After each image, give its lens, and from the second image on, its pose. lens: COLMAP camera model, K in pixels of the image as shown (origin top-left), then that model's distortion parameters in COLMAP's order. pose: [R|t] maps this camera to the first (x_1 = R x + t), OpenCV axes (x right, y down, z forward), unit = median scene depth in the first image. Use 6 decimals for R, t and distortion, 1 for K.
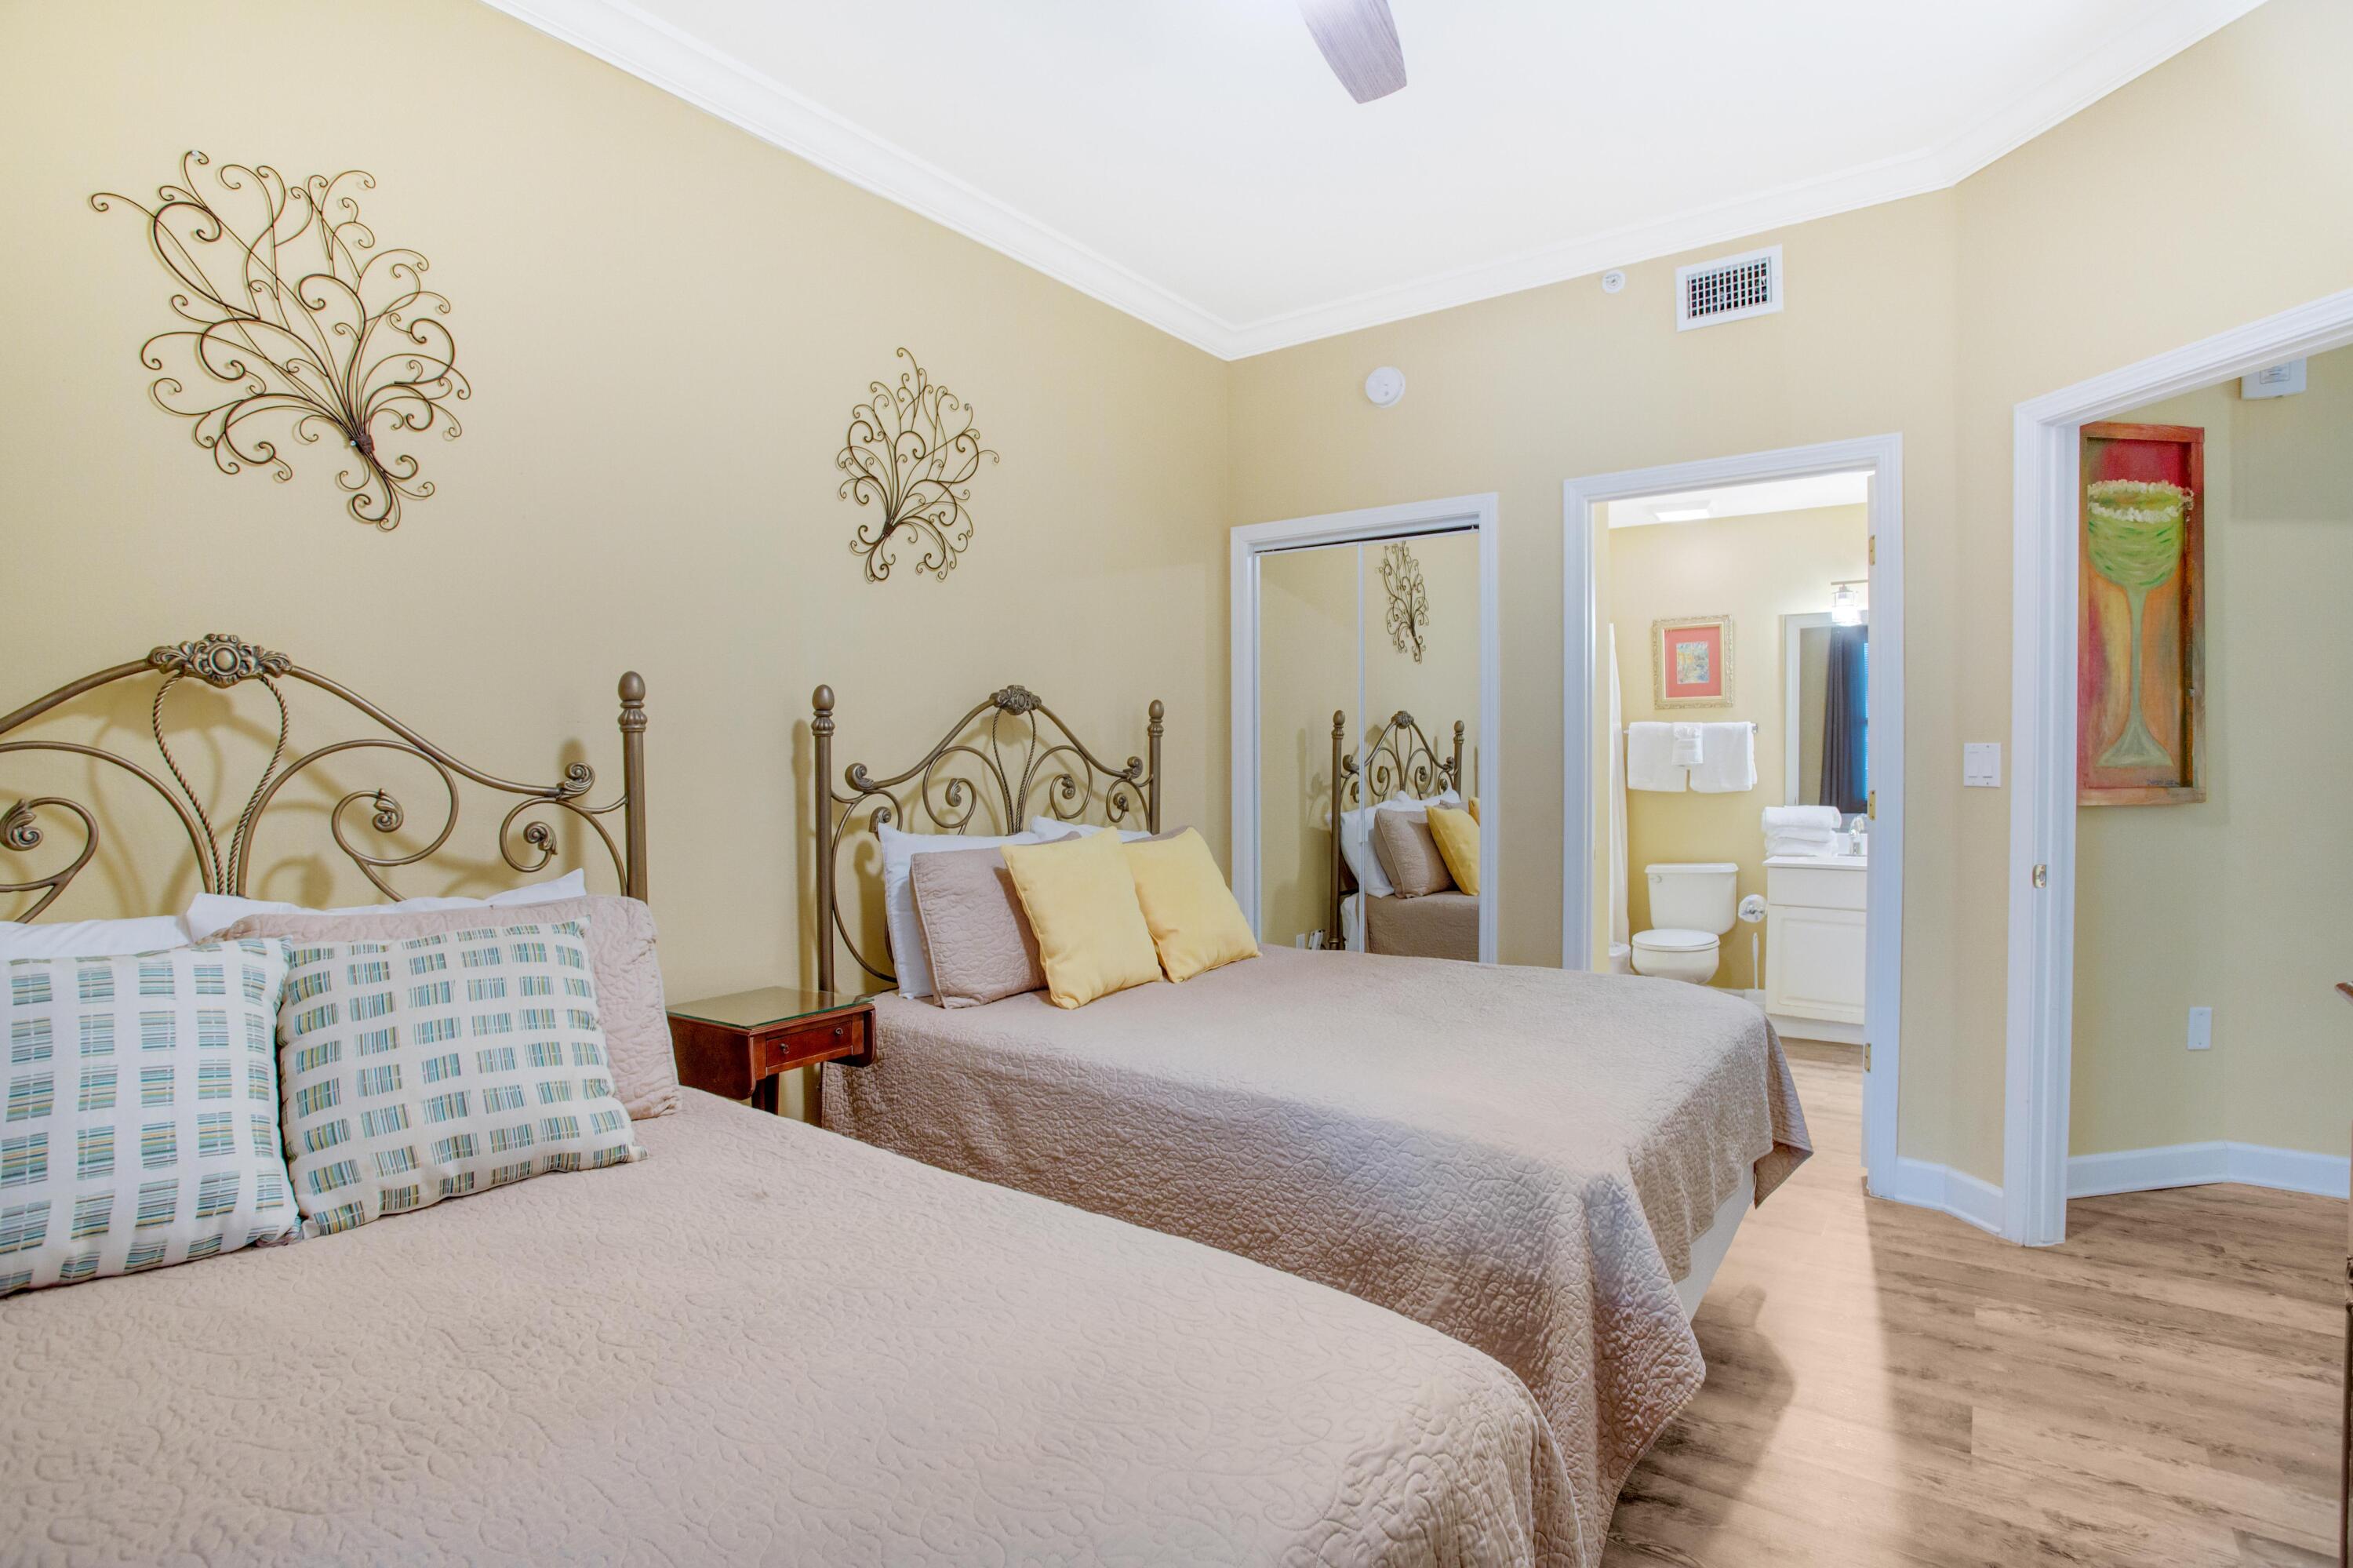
lens RADIAL K [[1212.1, 0, 1185.1], [0, 1212.1, 778.6], [0, 0, 1]] dist [-0.045511, 0.012416]
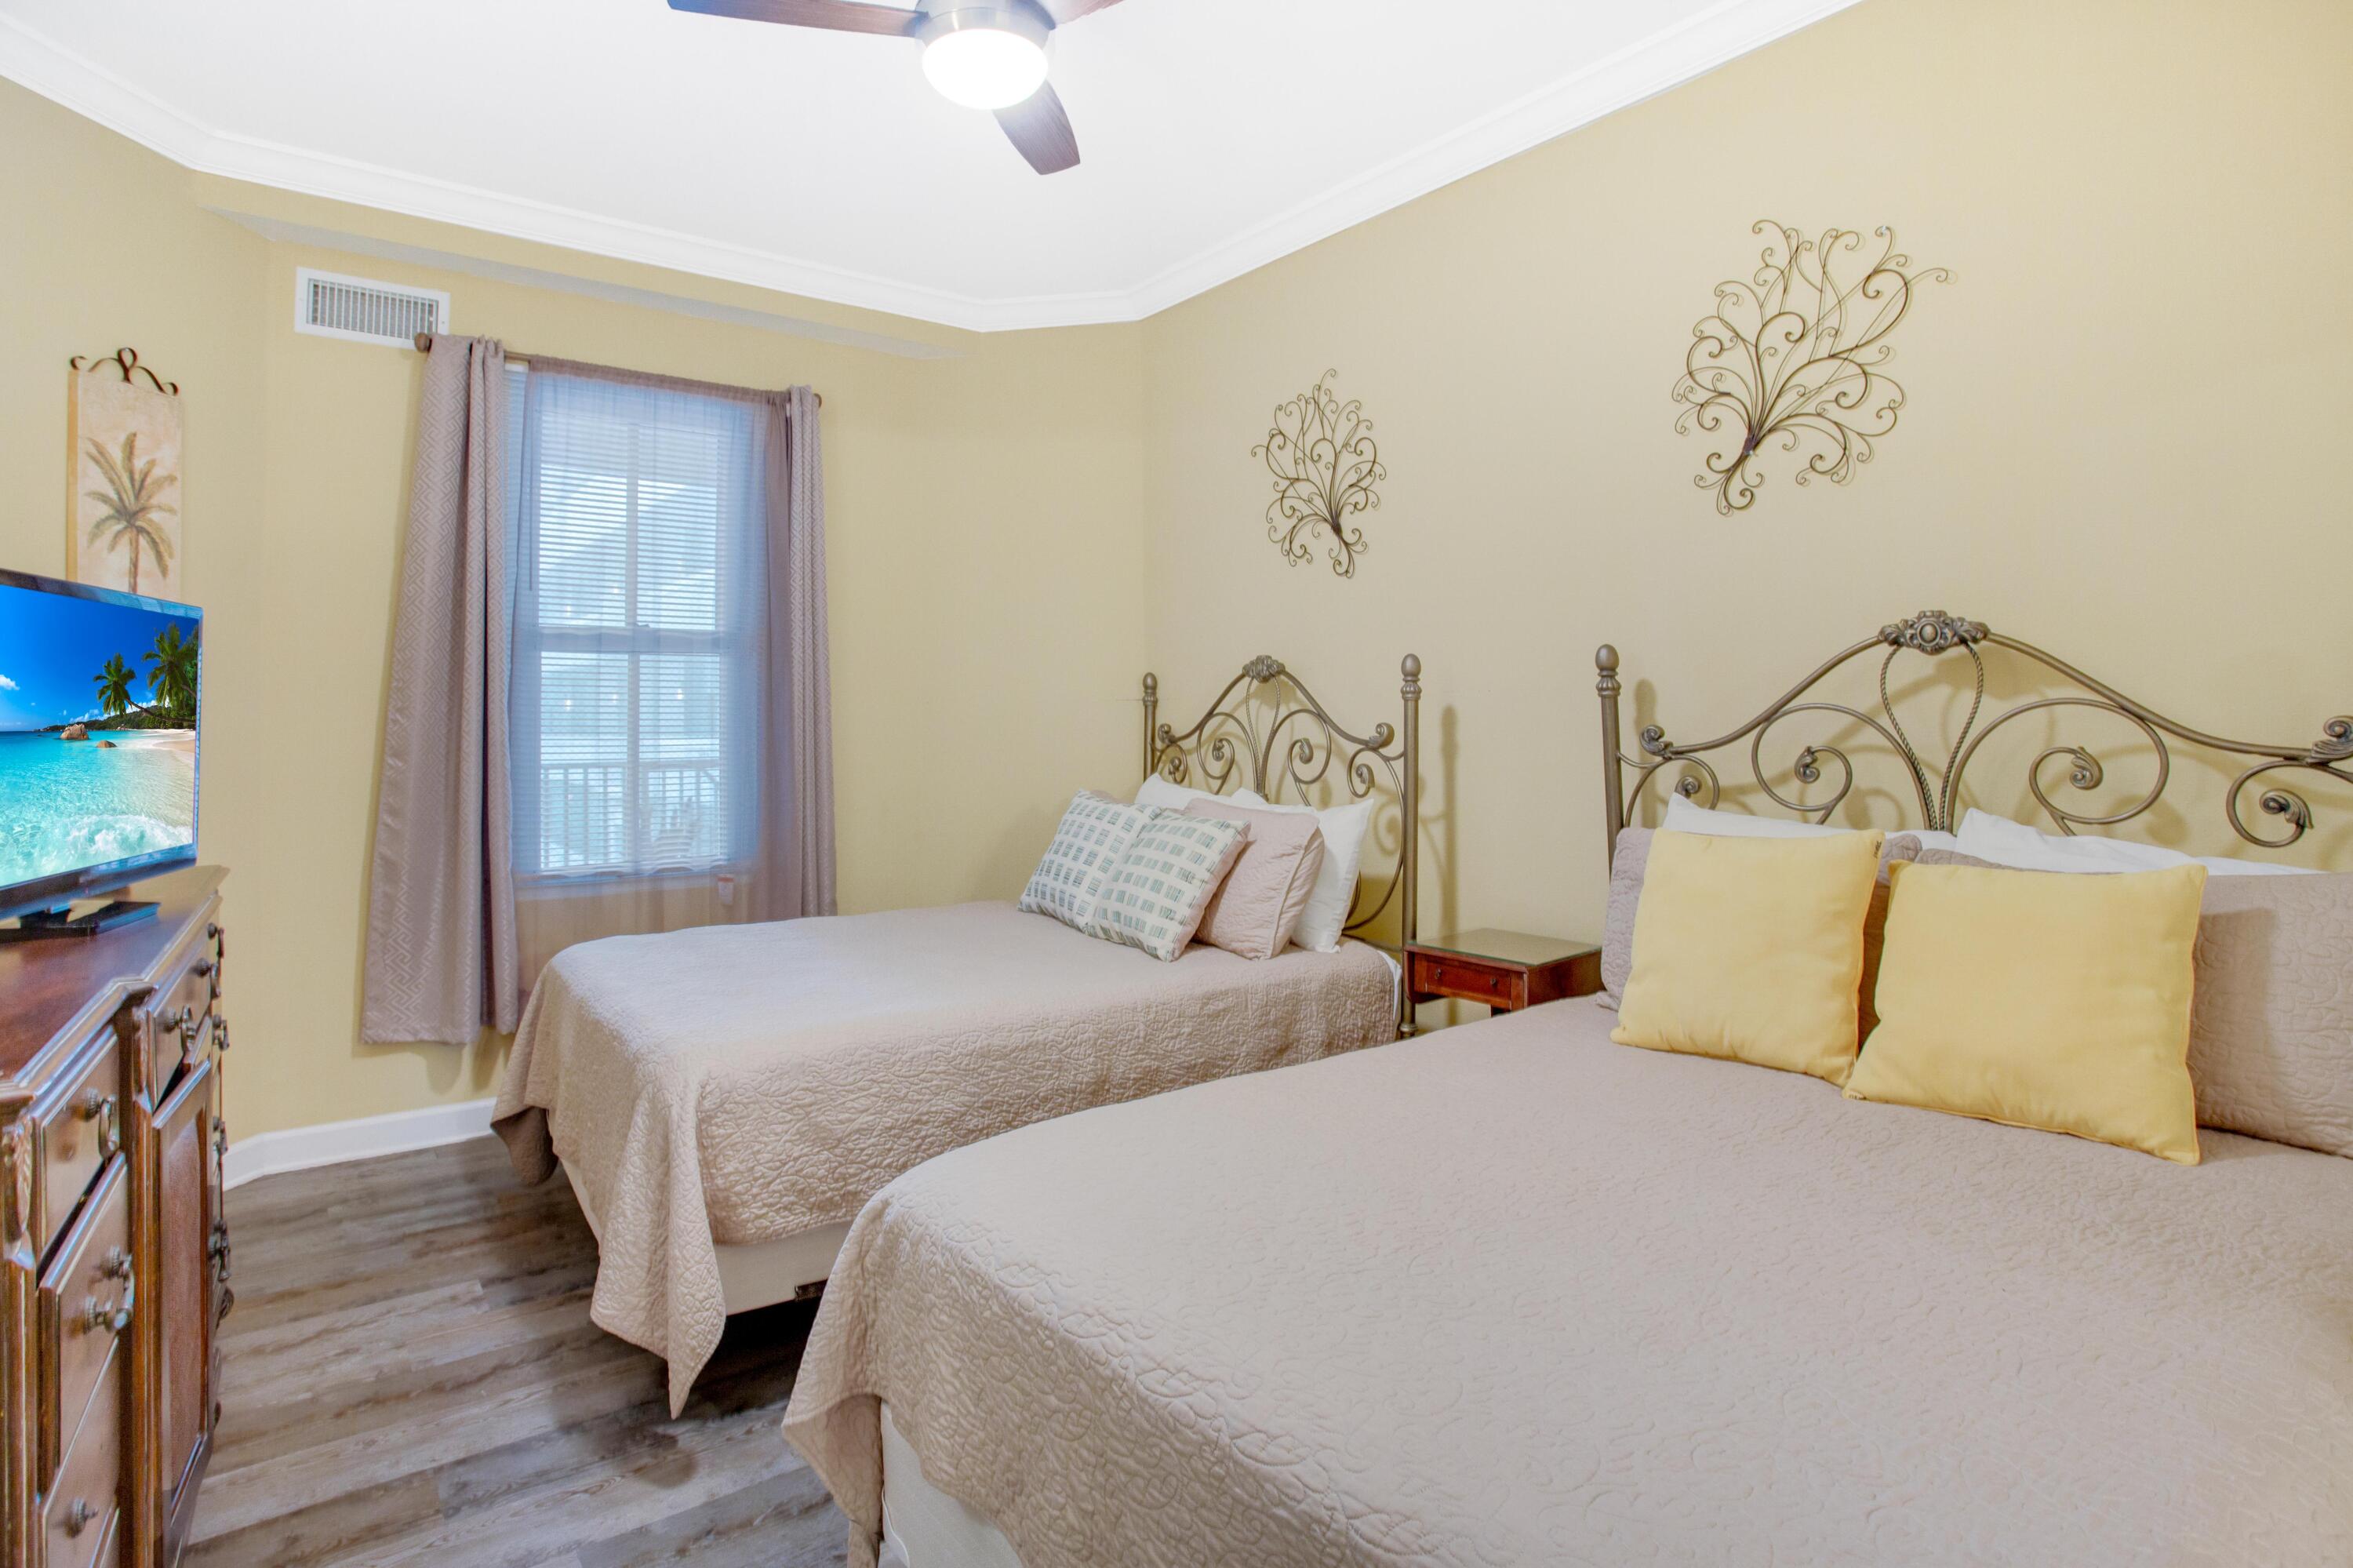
lens RADIAL K [[1212.1, 0, 1321.4], [0, 1212.1, 699.6], [0, 0, 1]] dist [-0.045511, 0.012416]
pose [[-0.242188, -0.004893, -0.970217, 0.868255], [-0.011367, 0.999933, -0.002206, -0.034646], [0.970163, 0.010494, -0.242227, 1.252409]]
